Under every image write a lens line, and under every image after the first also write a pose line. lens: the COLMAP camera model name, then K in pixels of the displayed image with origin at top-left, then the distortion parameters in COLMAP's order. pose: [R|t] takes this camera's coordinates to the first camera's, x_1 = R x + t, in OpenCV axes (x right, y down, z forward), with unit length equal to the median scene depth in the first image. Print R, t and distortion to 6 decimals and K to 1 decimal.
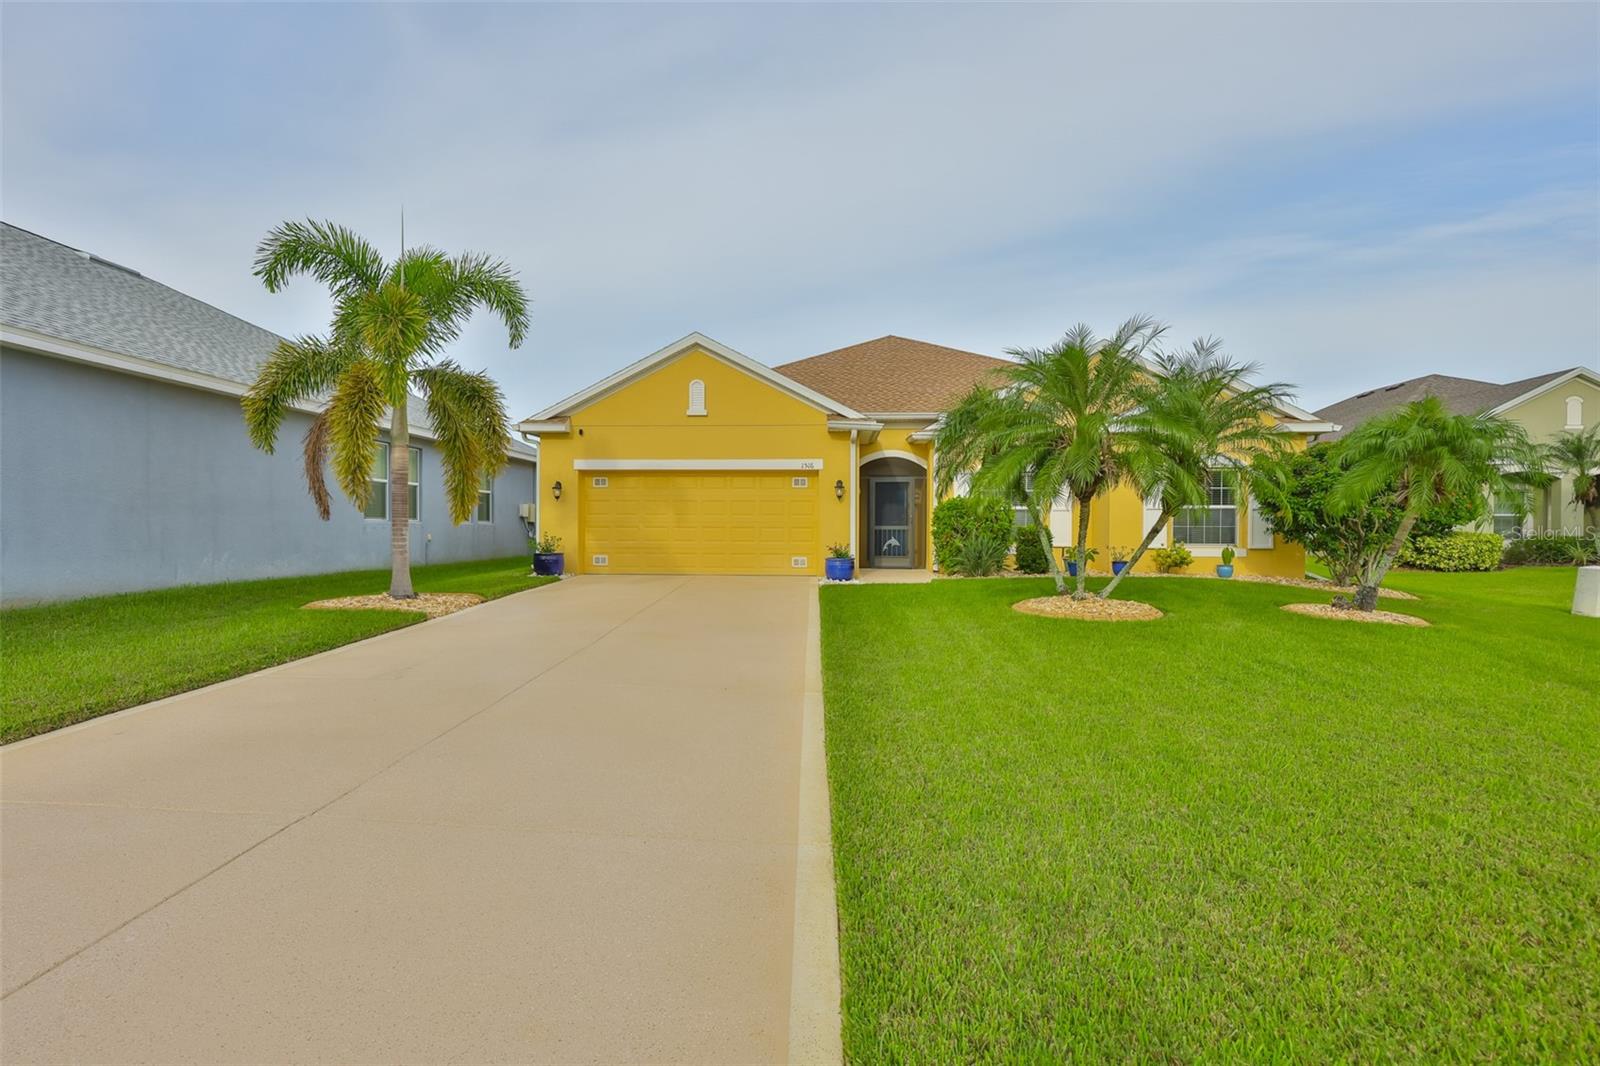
lens RADIAL K [[724.1, 0, 797.2], [0, 724.1, 545.2], [0, 0, 1]] dist [-0.033451, 0.000090]
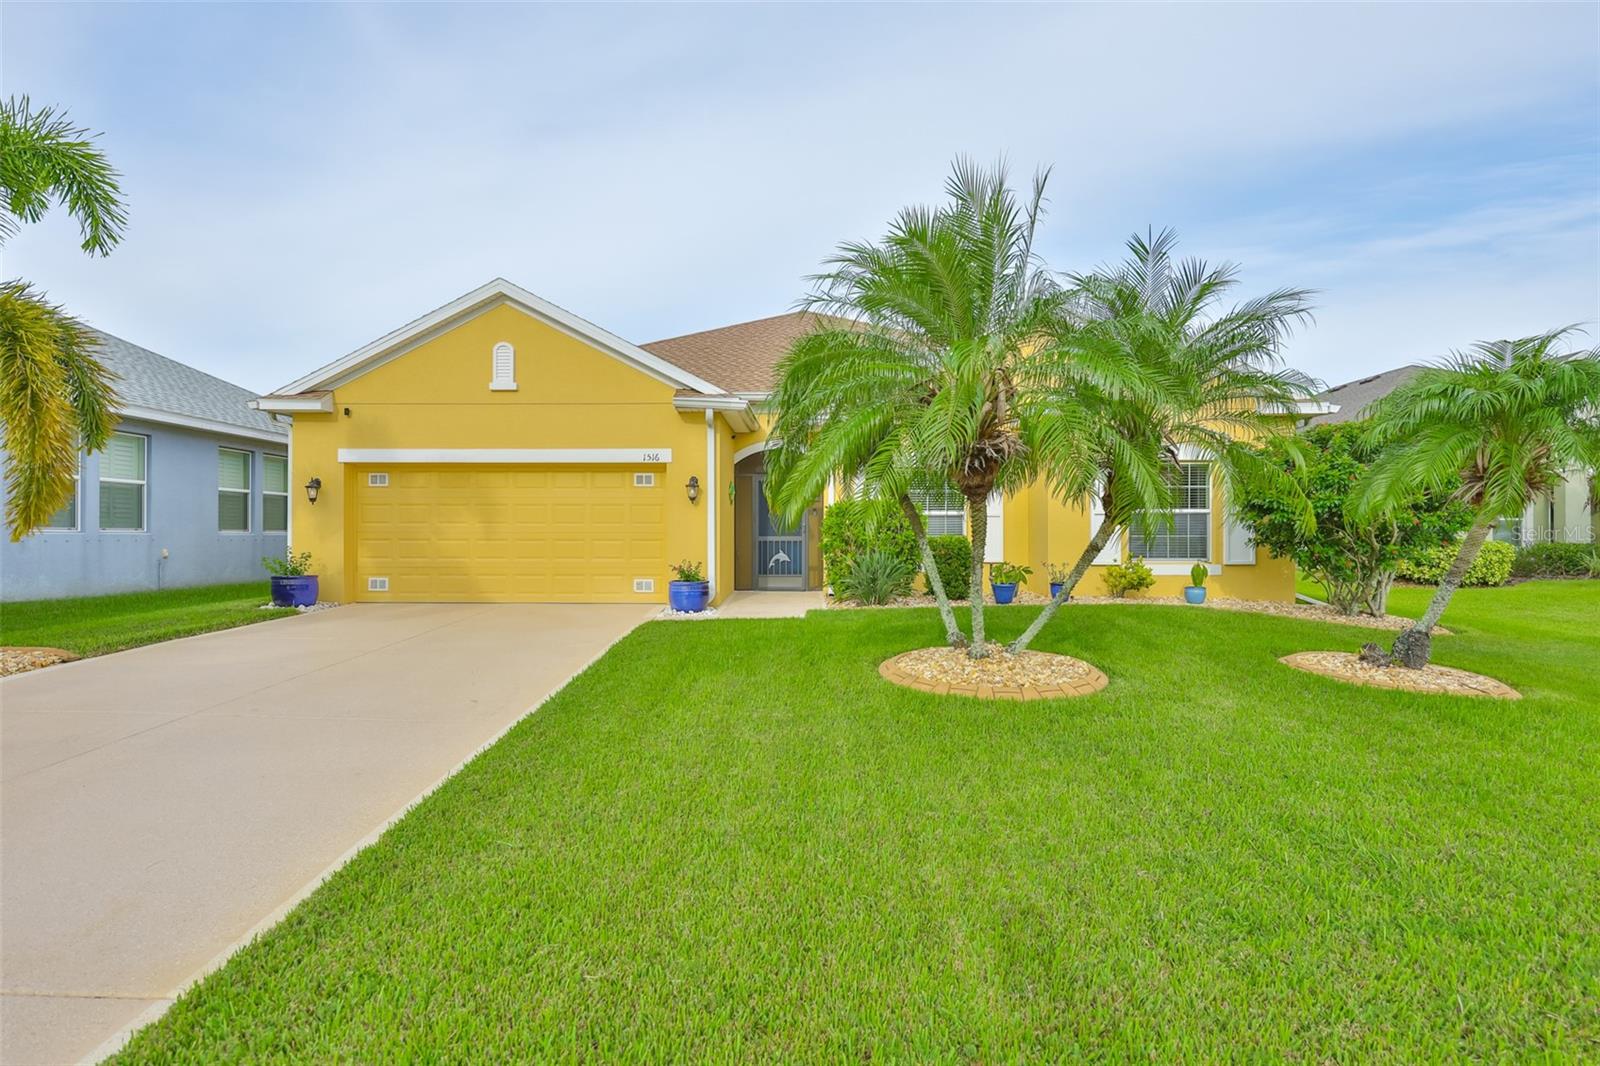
lens RADIAL K [[748.7, 0, 800.0], [0, 748.7, 533.0], [0, 0, 1]] dist [-0.023039, 0.000127]
pose [[0.998224, -0.003046, 0.059488, 0.124347], [0.004582, 0.999659, -0.025709, -0.010930], [-0.059389, 0.025936, 0.997898, 0.222086]]
